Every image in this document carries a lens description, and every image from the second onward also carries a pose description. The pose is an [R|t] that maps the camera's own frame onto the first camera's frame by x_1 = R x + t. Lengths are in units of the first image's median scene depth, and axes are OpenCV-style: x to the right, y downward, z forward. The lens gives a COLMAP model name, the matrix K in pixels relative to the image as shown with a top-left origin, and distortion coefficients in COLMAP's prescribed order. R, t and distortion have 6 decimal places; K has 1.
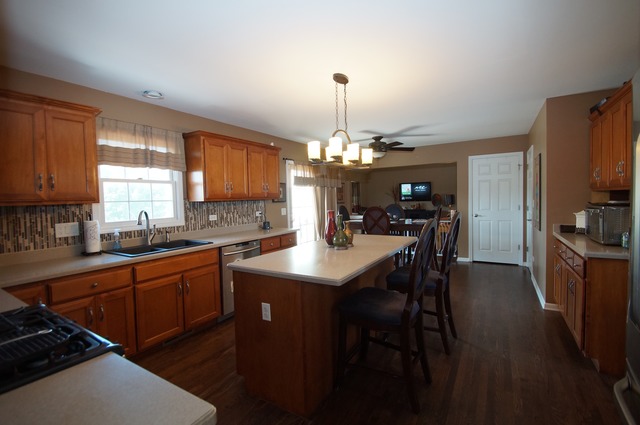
lens RADIAL K [[286.4, 0, 321.5], [0, 286.4, 214.9], [0, 0, 1]] dist [-0.003041, -0.000886]
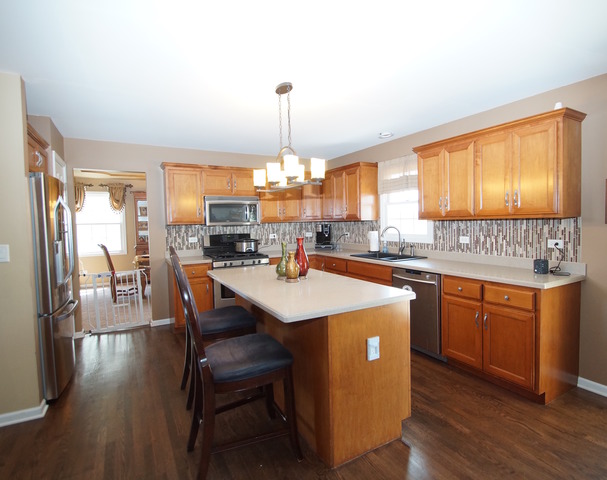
lens RADIAL K [[322.0, 0, 305.9], [0, 322.0, 235.1], [0, 0, 1]] dist [0.001673, 0.000193]
pose [[-0.491904, 0.067393, -0.868037, 0.626997], [-0.023876, 0.995581, 0.090825, -0.075237], [0.870322, 0.065403, -0.488121, 1.050815]]
